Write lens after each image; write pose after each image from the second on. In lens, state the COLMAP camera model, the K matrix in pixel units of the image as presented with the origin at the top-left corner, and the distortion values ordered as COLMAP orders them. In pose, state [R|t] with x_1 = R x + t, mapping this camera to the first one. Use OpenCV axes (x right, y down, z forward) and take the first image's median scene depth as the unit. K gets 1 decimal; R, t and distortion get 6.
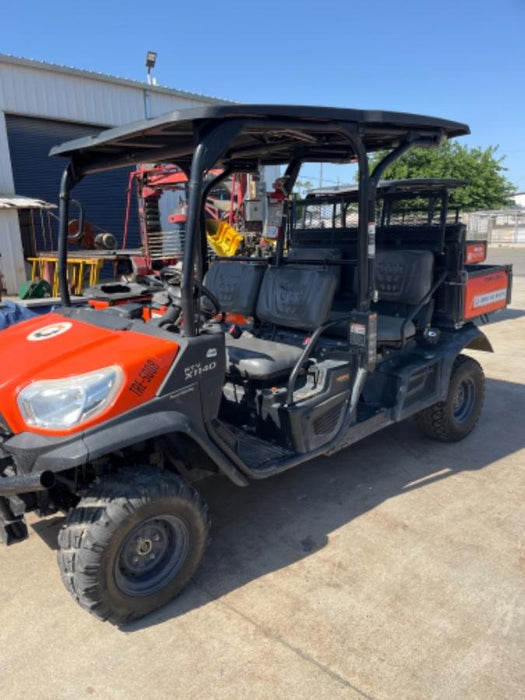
lens RADIAL K [[563.5, 0, 218.5], [0, 563.5, 361.4], [0, 0, 1]] dist [0.057947, -0.069498]
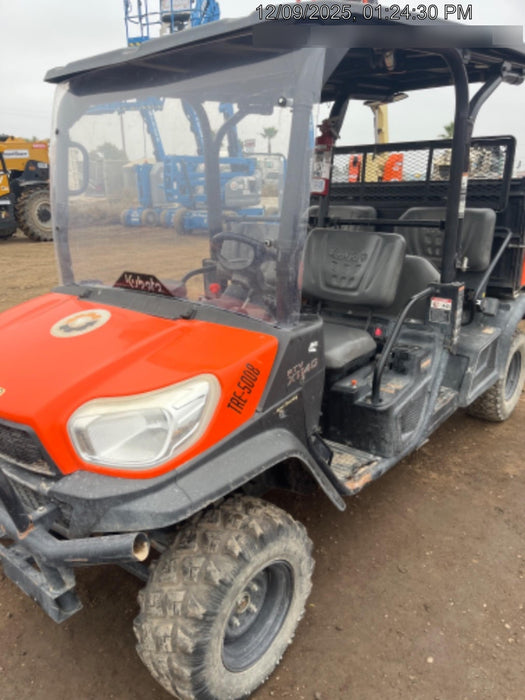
lens RADIAL K [[563.5, 0, 218.5], [0, 563.5, 361.4], [0, 0, 1]] dist [0.057947, -0.069498]
pose [[0.989869, -0.042610, 0.135436, -0.242546], [0.032786, 0.996722, 0.073958, -0.056314], [-0.138144, -0.068768, 0.988022, 0.262165]]
